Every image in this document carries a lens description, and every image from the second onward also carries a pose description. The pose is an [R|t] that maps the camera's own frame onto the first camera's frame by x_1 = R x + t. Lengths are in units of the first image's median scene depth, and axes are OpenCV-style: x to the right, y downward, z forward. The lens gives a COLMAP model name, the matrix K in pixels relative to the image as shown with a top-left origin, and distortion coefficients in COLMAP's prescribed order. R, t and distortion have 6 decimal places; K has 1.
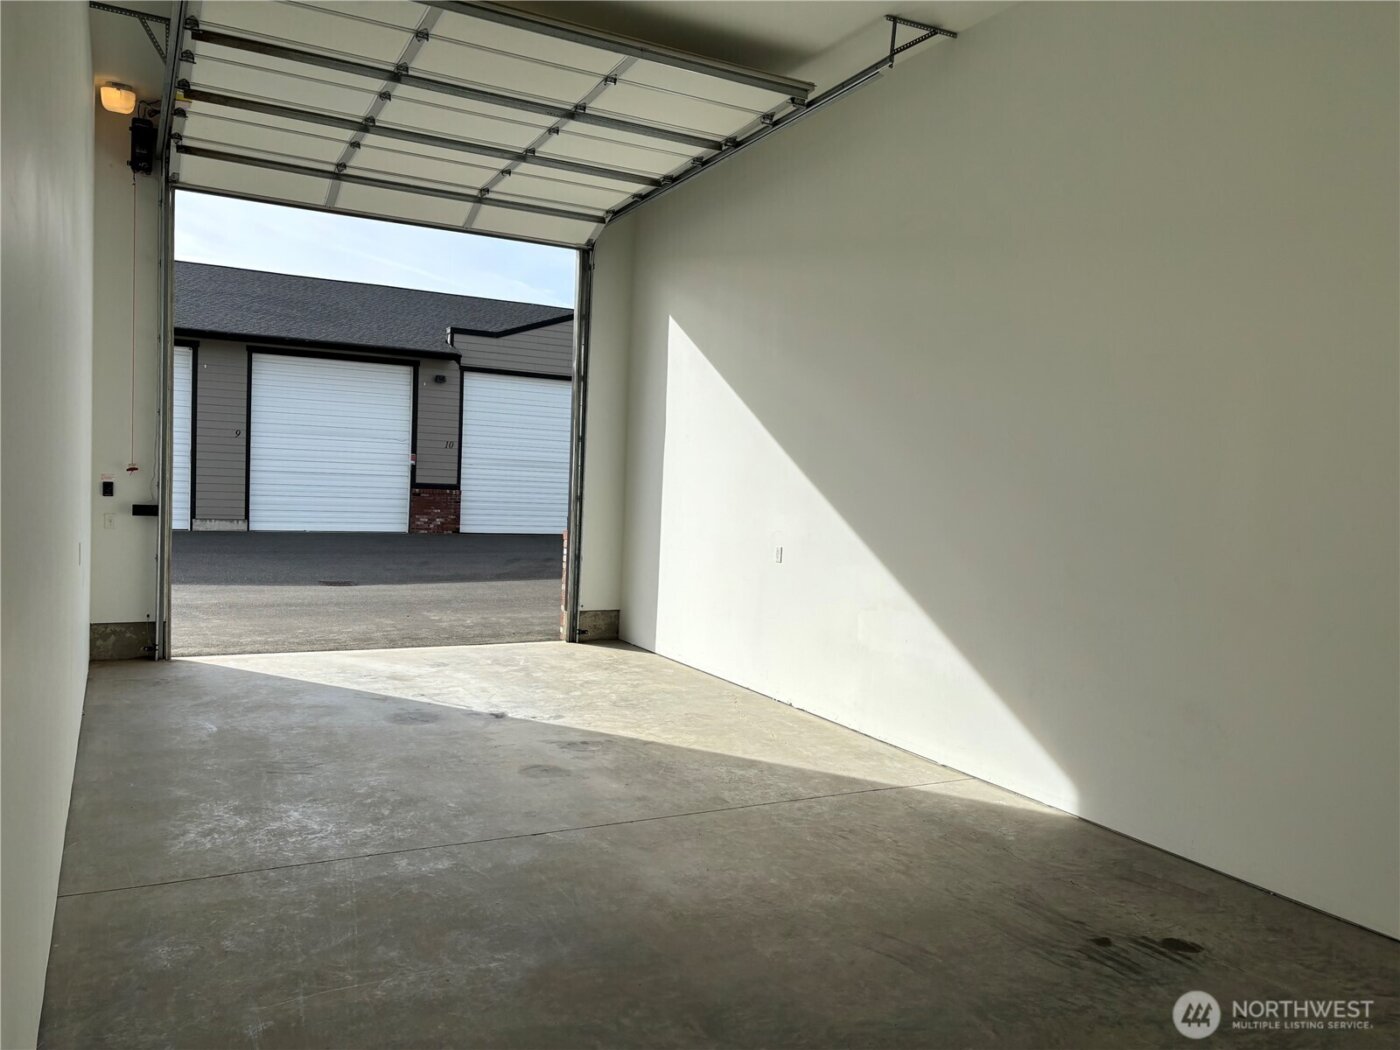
lens RADIAL K [[1068.6, 0, 700.2], [0, 1068.6, 512.3], [0, 0, 1]] dist [0.043178, -0.005284]
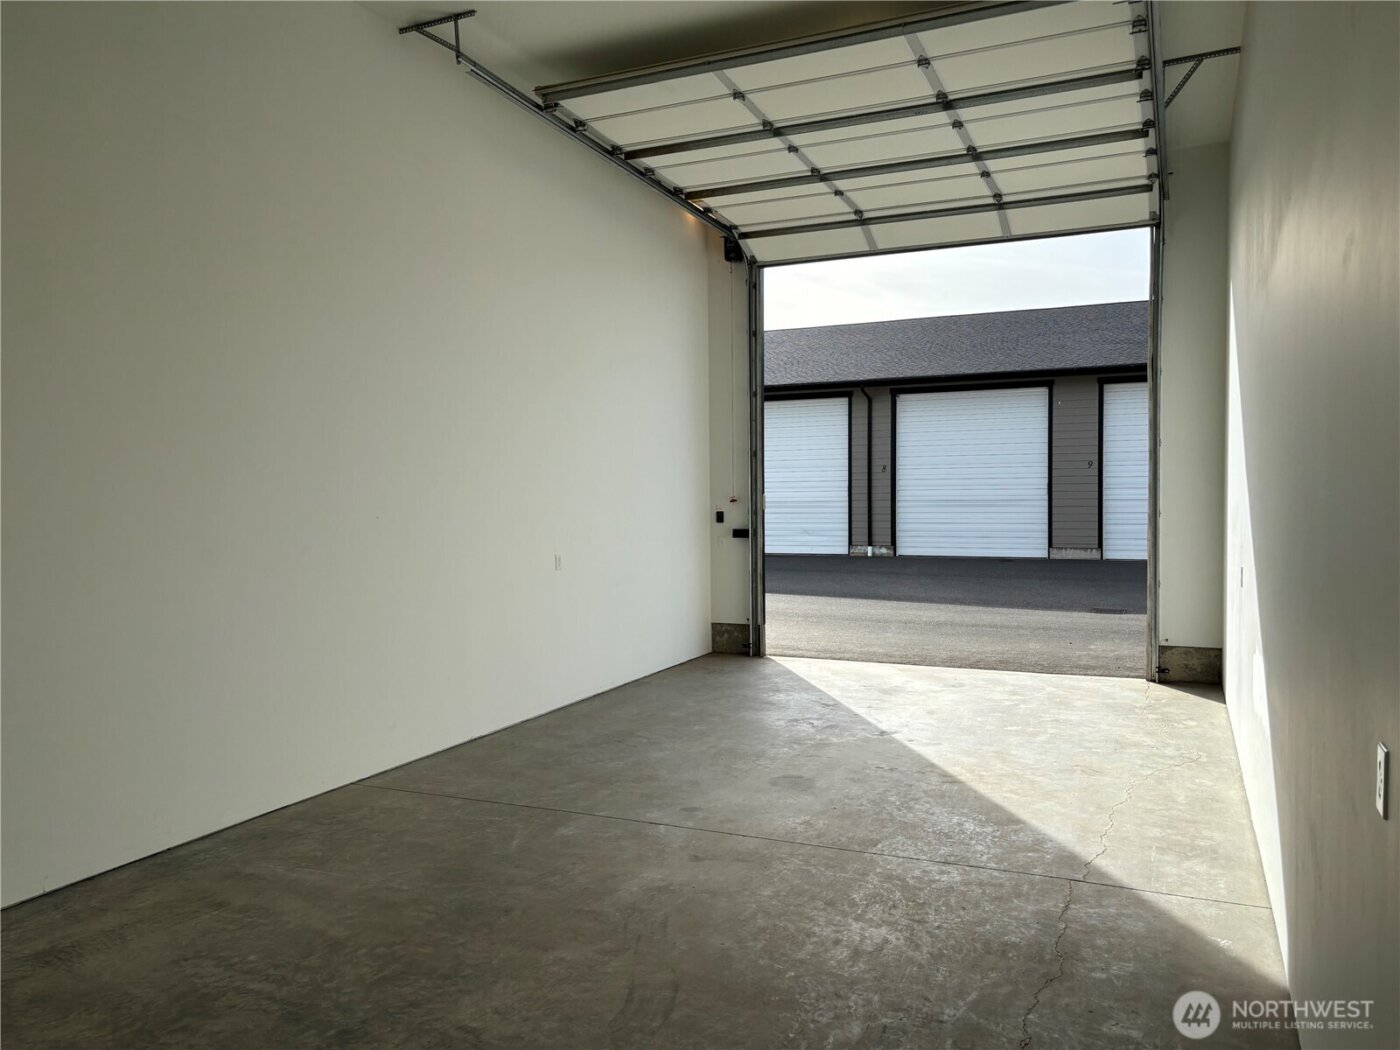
lens RADIAL K [[1068.6, 0, 700.7], [0, 1068.6, 533.2], [0, 0, 1]] dist [0.043178, -0.005284]
pose [[0.612052, -0.014700, -0.790681, 0.421439], [0.005425, 0.999882, -0.014389, 0.014682], [0.790799, 0.004517, 0.612059, 0.219973]]
